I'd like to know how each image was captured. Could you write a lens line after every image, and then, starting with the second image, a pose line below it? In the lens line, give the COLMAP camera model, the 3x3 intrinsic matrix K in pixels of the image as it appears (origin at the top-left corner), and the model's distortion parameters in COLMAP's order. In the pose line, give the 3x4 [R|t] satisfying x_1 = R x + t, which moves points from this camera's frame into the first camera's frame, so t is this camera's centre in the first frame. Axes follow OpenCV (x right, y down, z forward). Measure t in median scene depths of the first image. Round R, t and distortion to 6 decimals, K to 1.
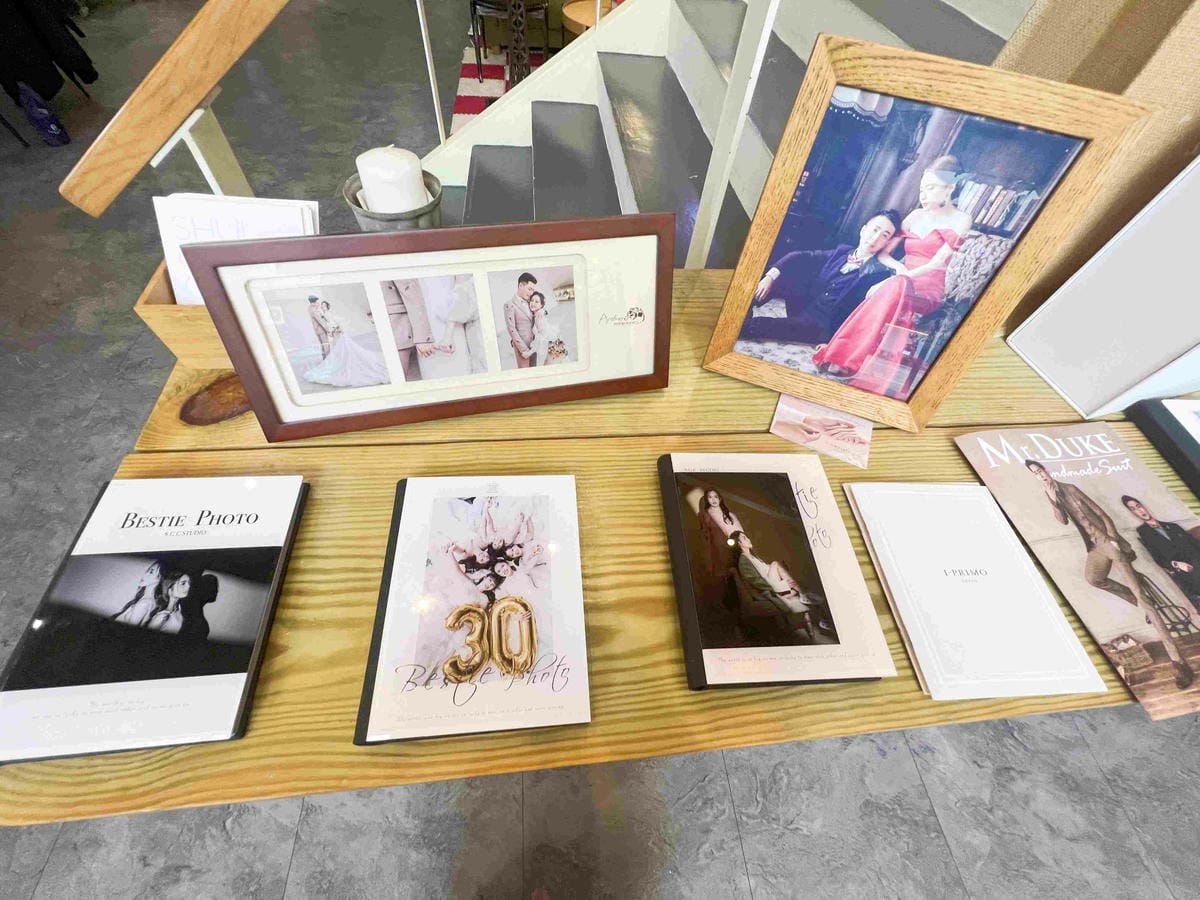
lens RADIAL K [[480.2, 0, 603.4], [0, 480.2, 446.0], [0, 0, 1]] dist [-0.000358, -0.000640]
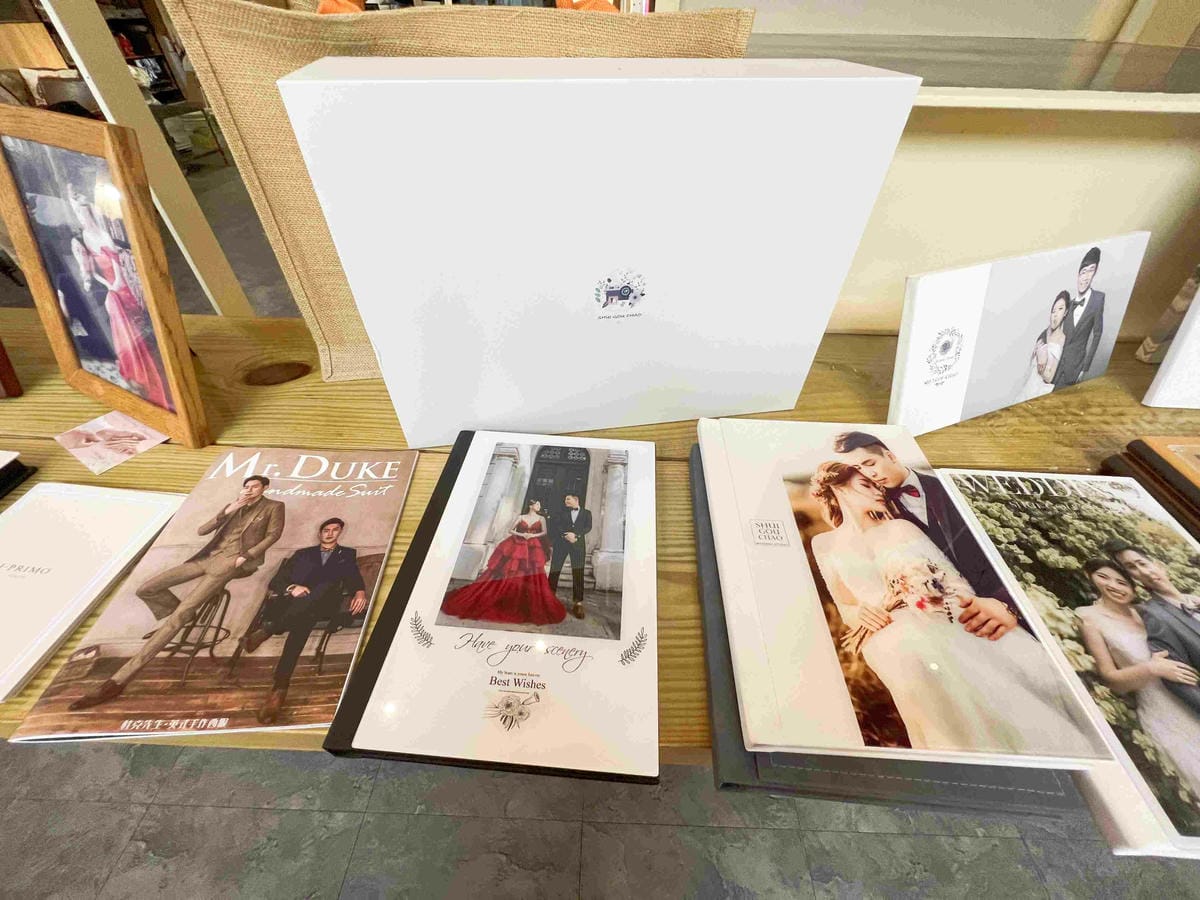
lens RADIAL K [[480.2, 0, 594.8], [0, 480.2, 445.9], [0, 0, 1]] dist [-0.000358, -0.000640]
pose [[0.990284, 0.042137, -0.132524, 1.833639], [-0.069879, 0.974712, -0.212257, 0.139522], [0.120229, 0.219455, 0.968186, 0.156700]]
